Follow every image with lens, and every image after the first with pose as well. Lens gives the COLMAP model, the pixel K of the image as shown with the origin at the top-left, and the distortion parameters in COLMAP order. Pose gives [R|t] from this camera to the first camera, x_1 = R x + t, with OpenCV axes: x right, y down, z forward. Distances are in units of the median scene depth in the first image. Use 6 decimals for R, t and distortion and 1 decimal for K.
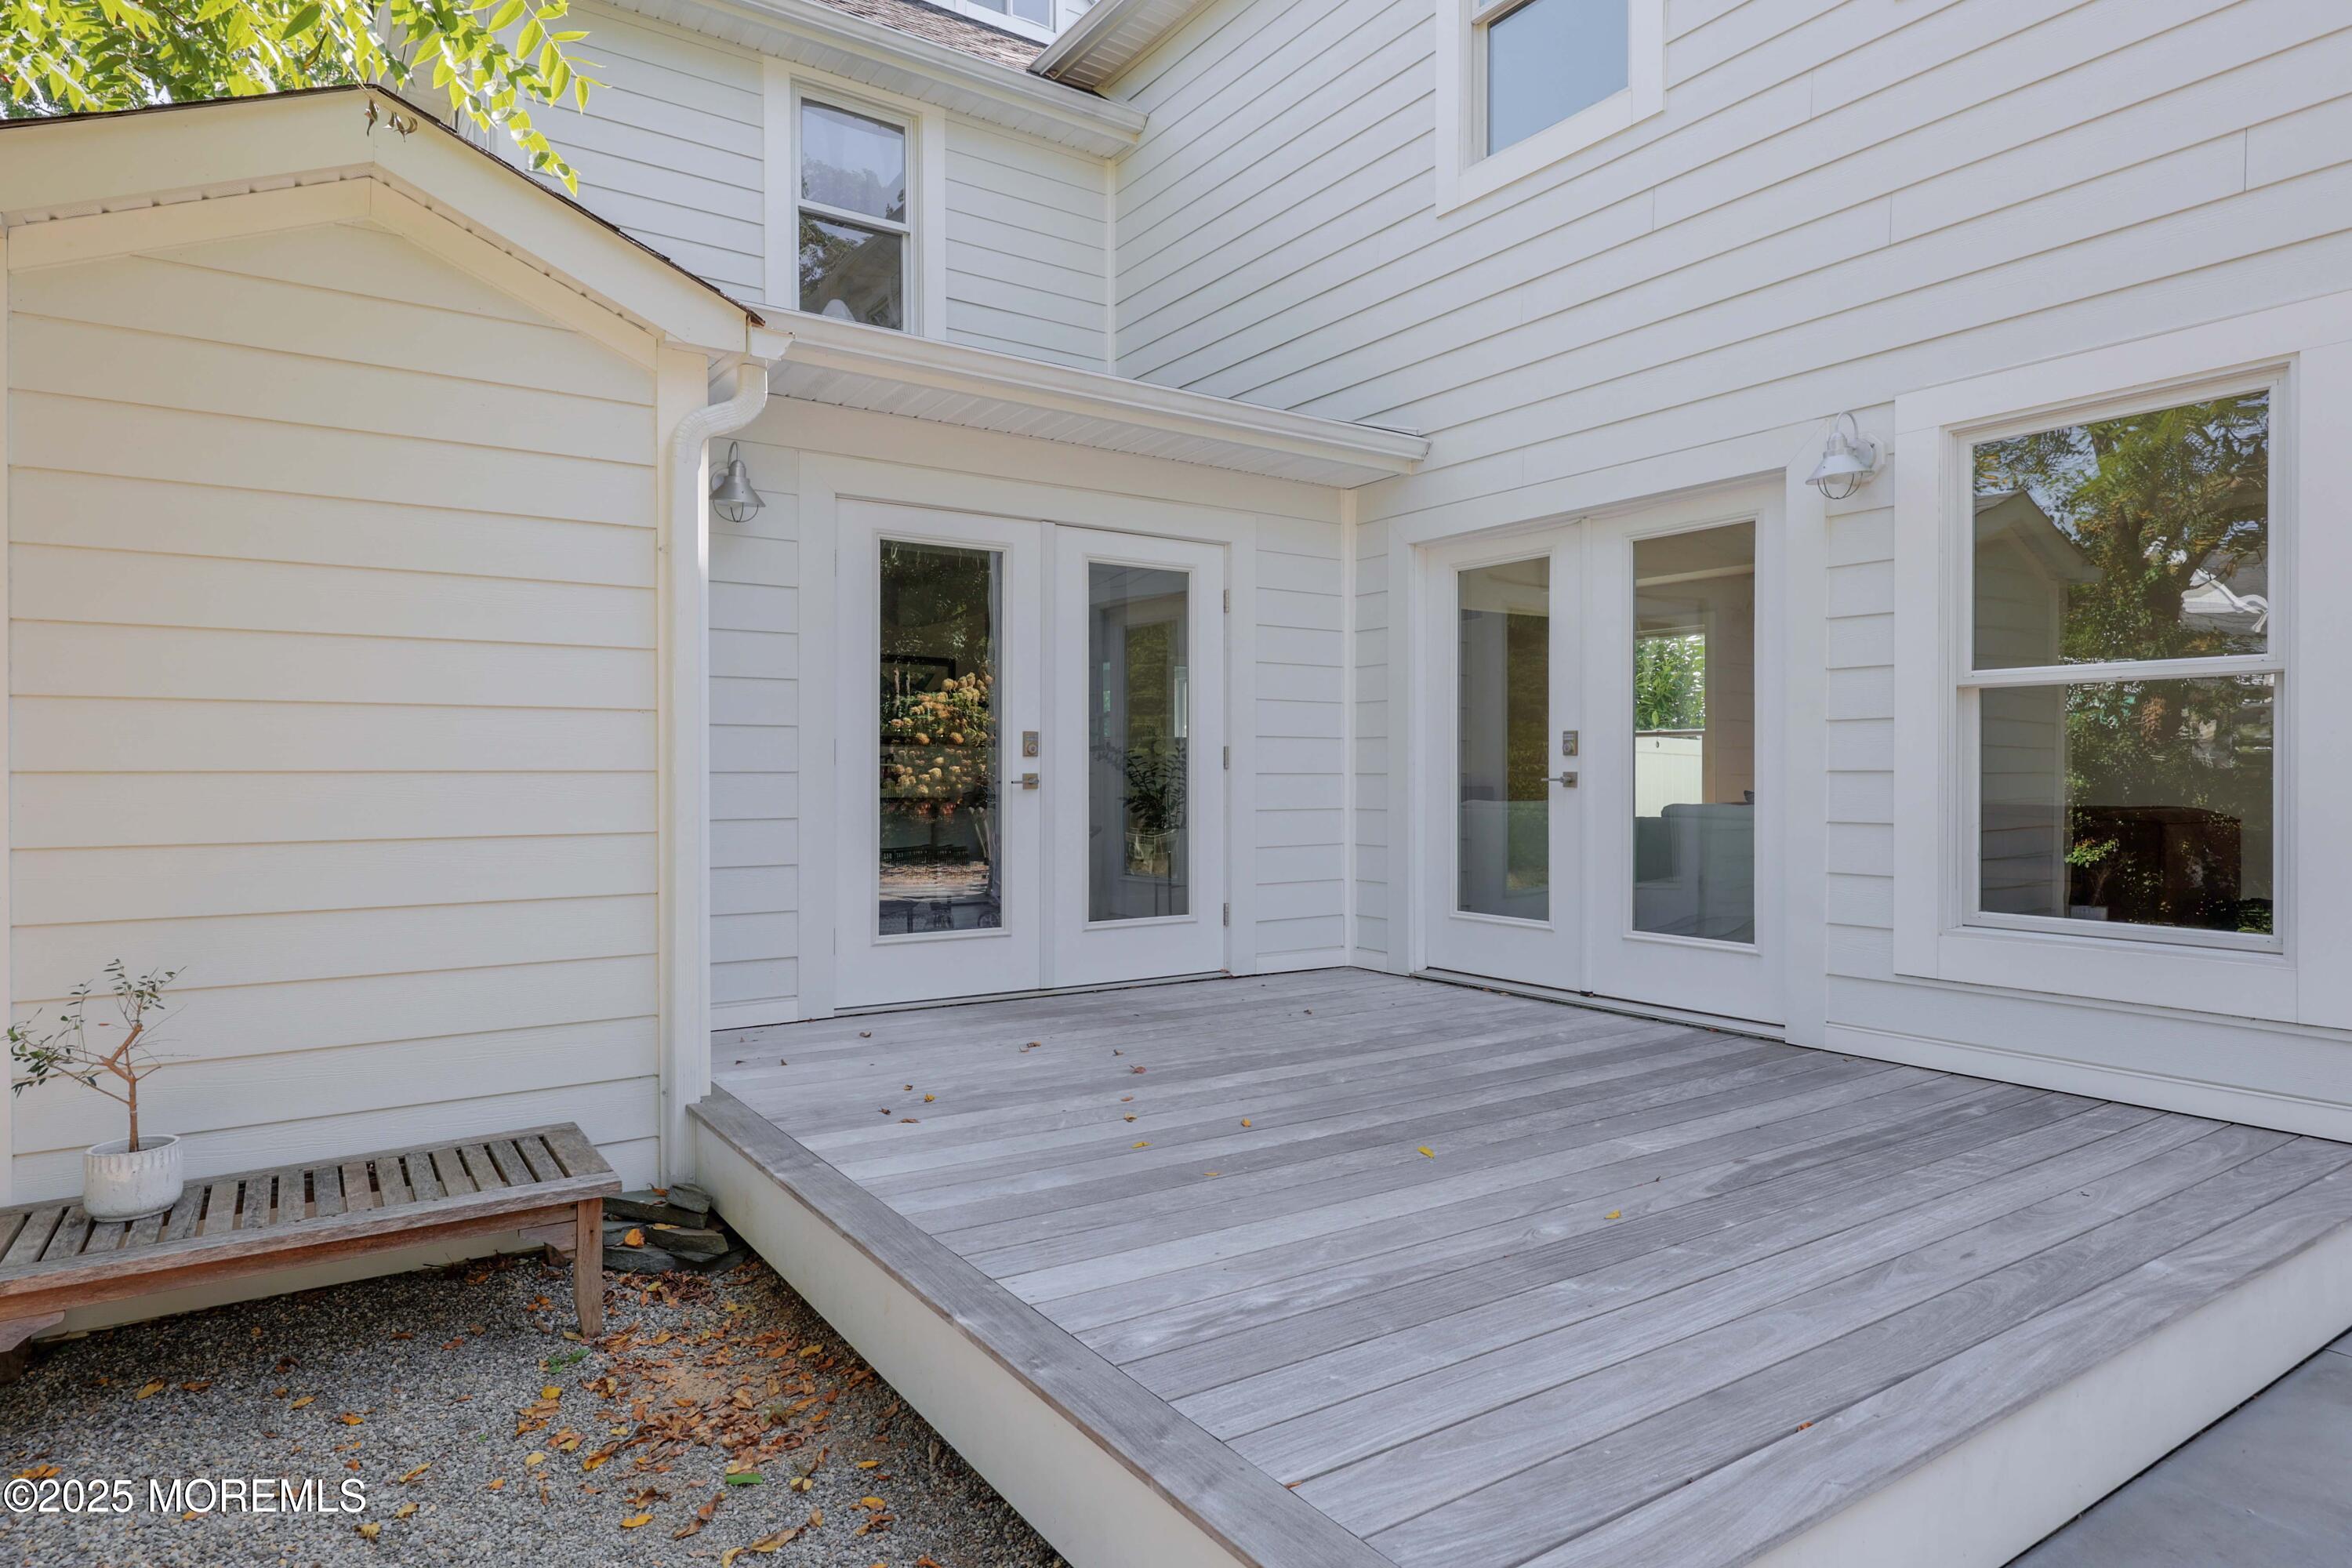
lens RADIAL K [[1282.3, 0, 1192.6], [0, 1282.3, 785.9], [0, 0, 1]] dist [0.001856, -0.000555]
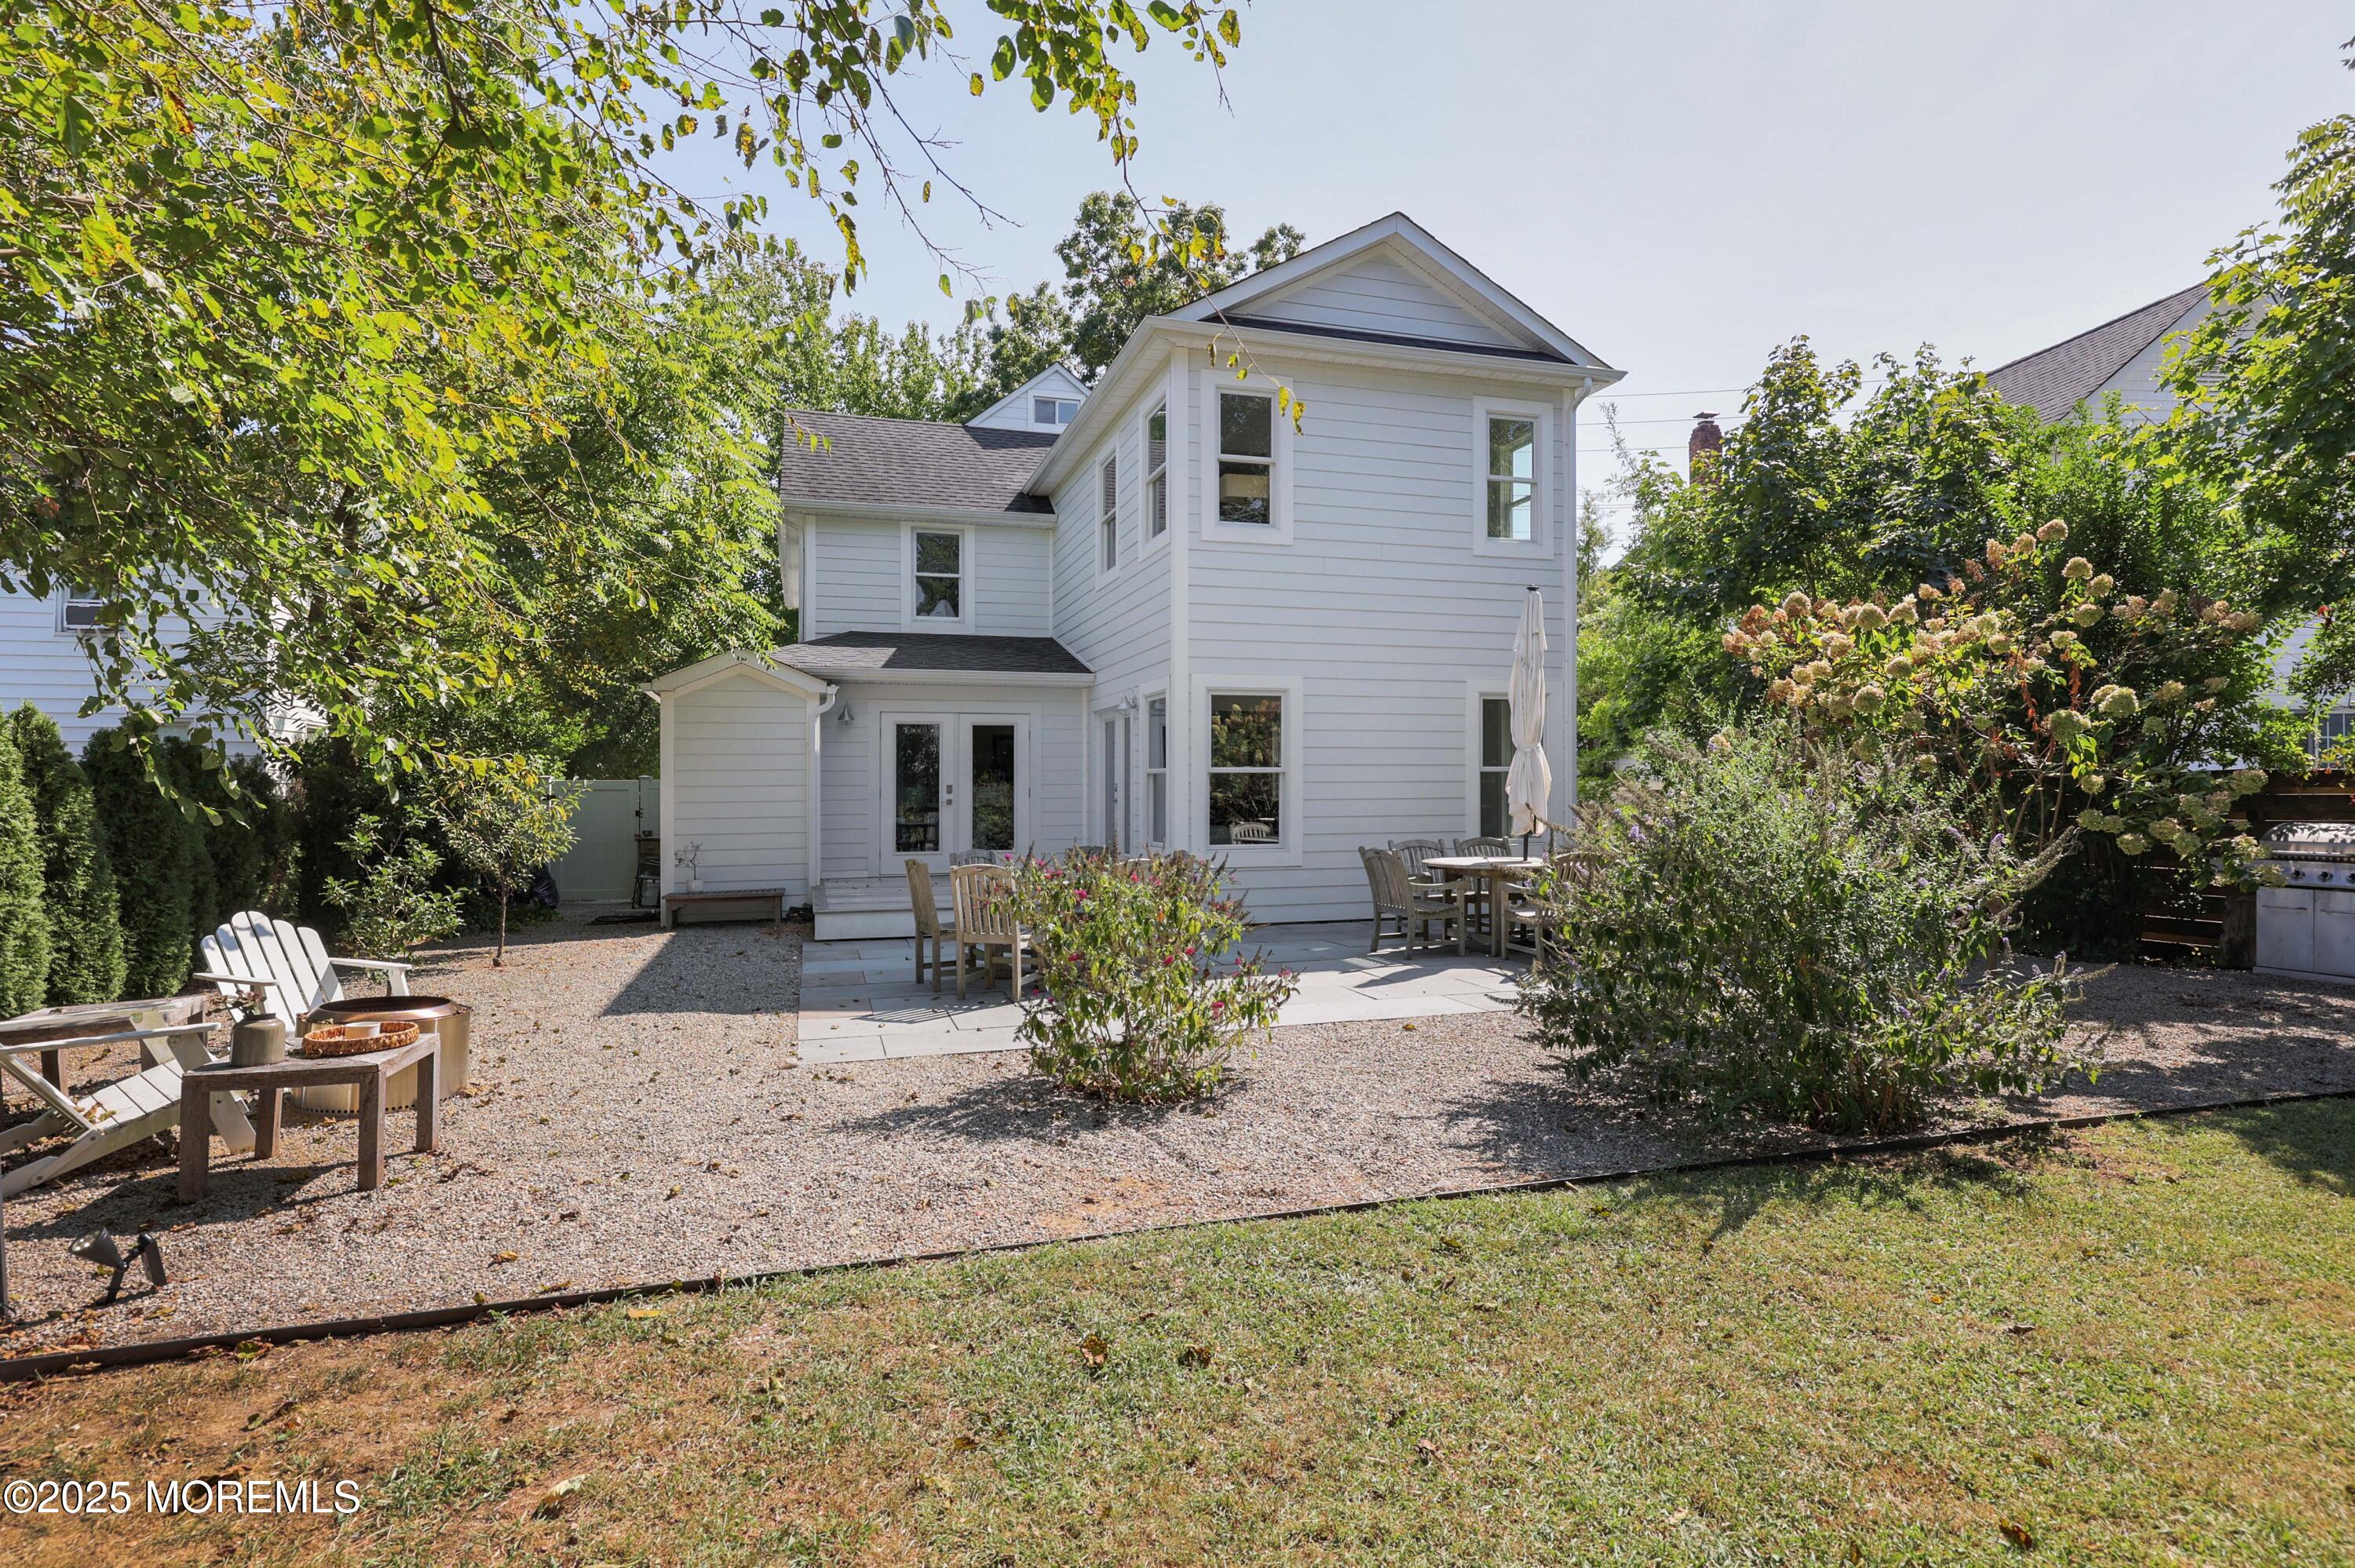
lens RADIAL K [[1200.5, 0, 1173.5], [0, 1200.5, 781.9], [0, 0, 1]] dist [0.002279, -0.001716]
pose [[0.946601, -0.008663, -0.322291, 1.239775], [0.005303, 0.999922, -0.011303, -0.015501], [0.322364, 0.008990, 0.946573, -1.431721]]
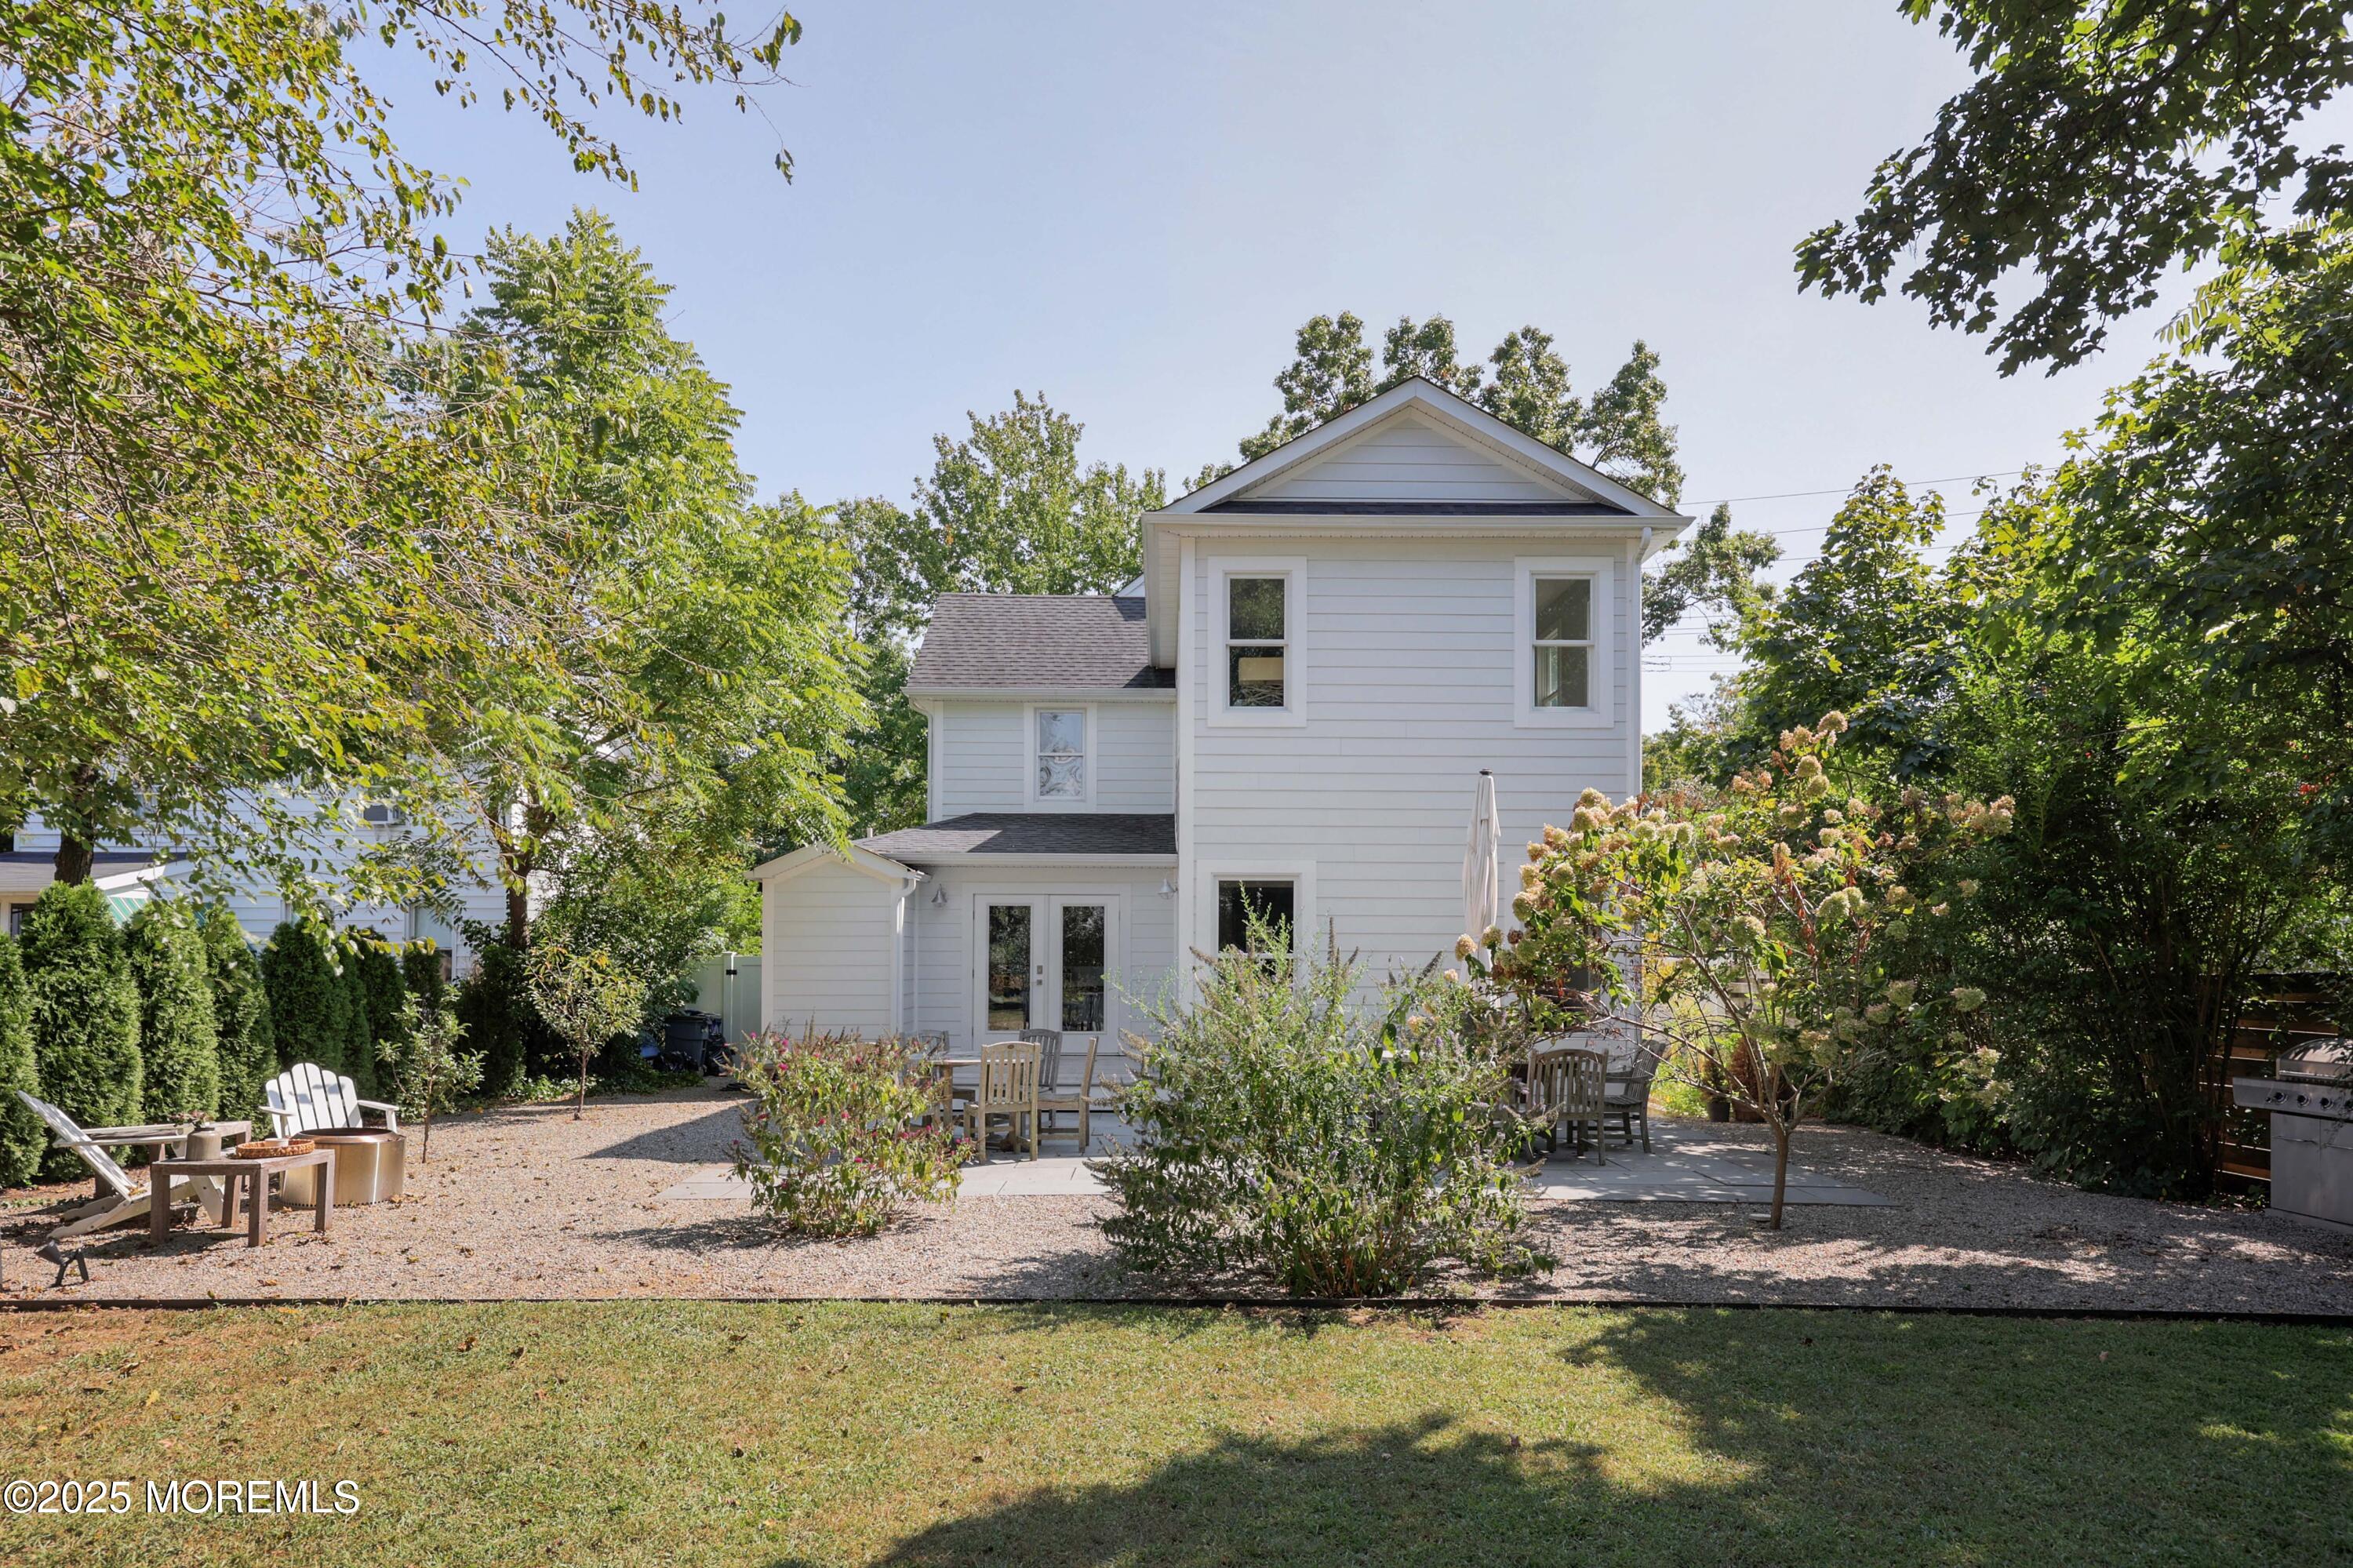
lens RADIAL K [[1394.1, 0, 1176.0], [0, 1394.1, 951.2], [0, 0, 1]] dist [0.005003, 0.003557]
pose [[0.818757, -0.002902, -0.574133, 1.981407], [-0.005446, 0.999903, -0.012821, -0.036793], [0.574114, 0.013624, 0.818662, -1.461494]]
